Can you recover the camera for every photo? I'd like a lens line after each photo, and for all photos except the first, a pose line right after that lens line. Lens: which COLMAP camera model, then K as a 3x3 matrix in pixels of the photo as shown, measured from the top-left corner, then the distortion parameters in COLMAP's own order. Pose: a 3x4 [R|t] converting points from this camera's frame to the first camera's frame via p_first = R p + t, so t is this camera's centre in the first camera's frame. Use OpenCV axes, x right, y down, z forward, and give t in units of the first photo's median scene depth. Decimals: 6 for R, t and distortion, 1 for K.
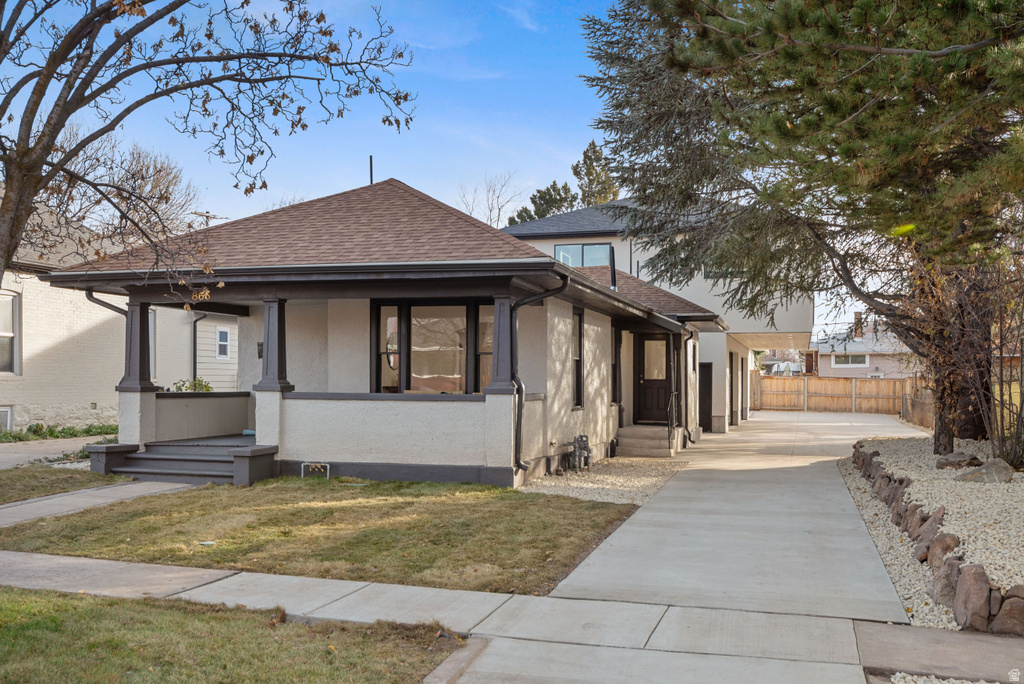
lens RADIAL K [[995.4, 0, 512.0], [0, 995.4, 342.0], [0, 0, 1]] dist [-0.004074, -0.004546]
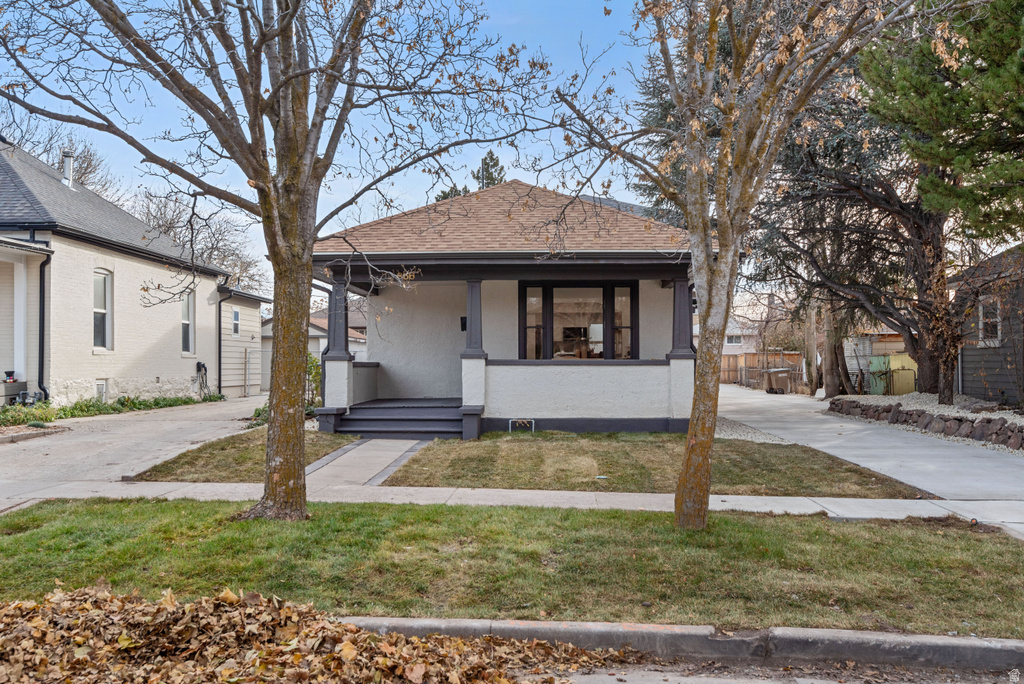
lens RADIAL K [[885.2, 0, 512.0], [0, 885.2, 342.0], [0, 0, 1]] dist [0.001108, 0.001393]
pose [[0.971388, -0.001589, 0.237492, -0.428751], [-0.001998, 0.999888, 0.014860, 0.014288], [-0.237489, -0.014909, 0.971276, -0.007208]]
